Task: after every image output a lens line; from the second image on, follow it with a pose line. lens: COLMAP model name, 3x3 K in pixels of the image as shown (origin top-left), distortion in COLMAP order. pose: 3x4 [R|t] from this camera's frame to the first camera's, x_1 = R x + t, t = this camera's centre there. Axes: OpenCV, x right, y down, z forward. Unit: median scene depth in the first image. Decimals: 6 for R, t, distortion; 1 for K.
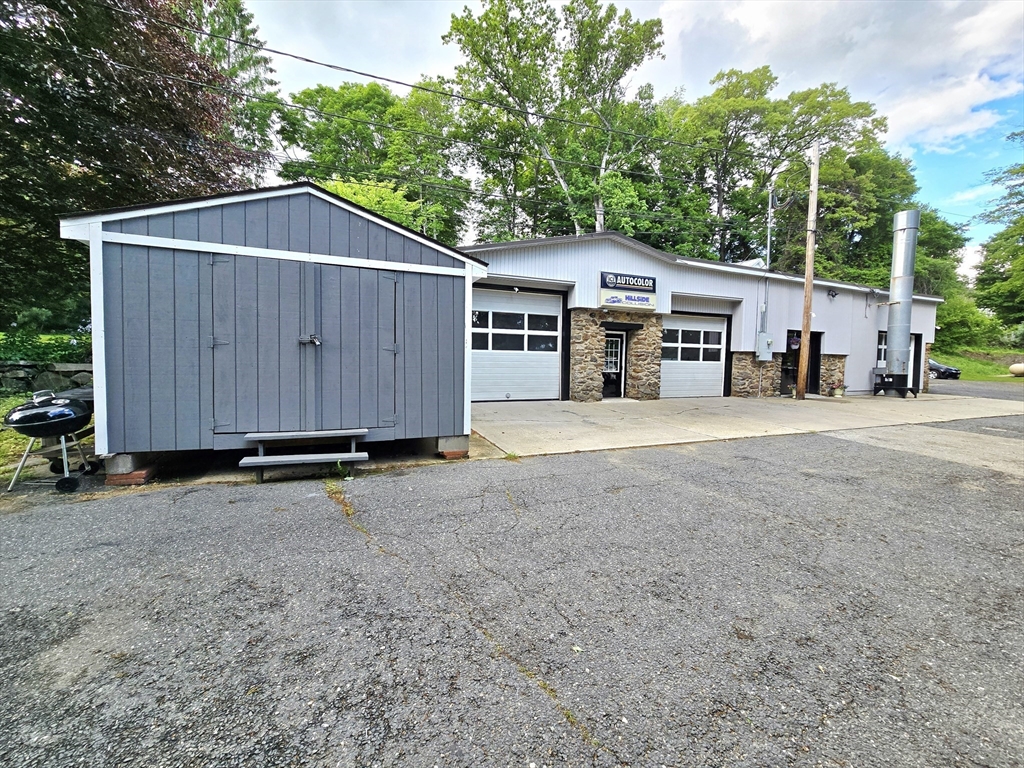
lens RADIAL K [[419.3, 0, 508.3], [0, 419.3, 384.1], [0, 0, 1]] dist [-0.007993, 0.002427]
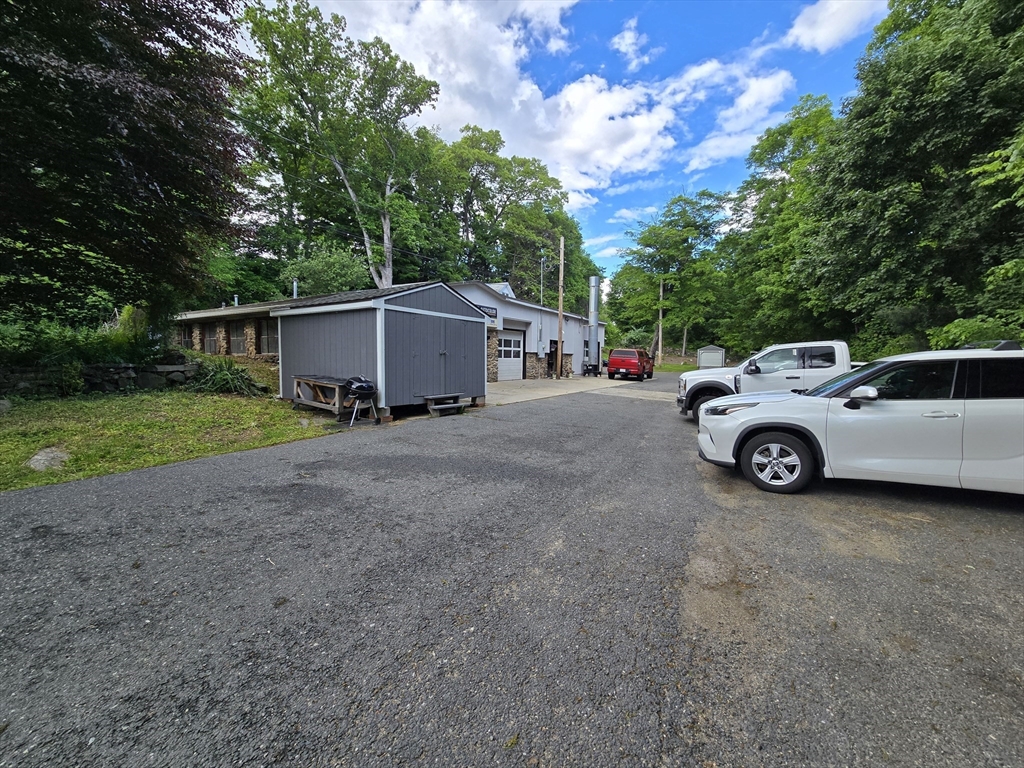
lens RADIAL K [[419.3, 0, 508.3], [0, 419.3, 384.1], [0, 0, 1]] dist [-0.007993, 0.002427]
pose [[0.816950, -0.040925, 0.575255, -0.437960], [0.032276, 0.999160, 0.025245, 0.004147], [-0.575805, -0.002057, 0.817585, -0.294224]]
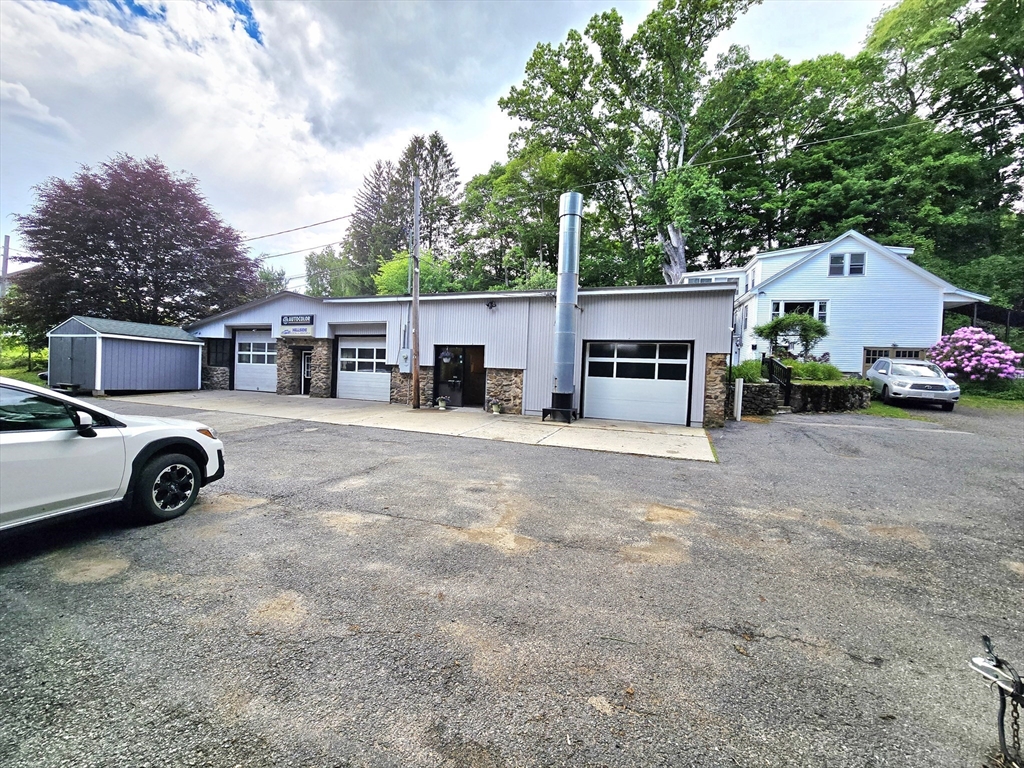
lens RADIAL K [[419.3, 0, 508.3], [0, 419.3, 384.1], [0, 0, 1]] dist [-0.007993, 0.002427]
pose [[0.704989, 0.030744, -0.708552, 1.421671], [-0.064406, 0.997707, -0.020792, -0.017004], [0.706288, 0.060293, 0.705353, 0.343185]]
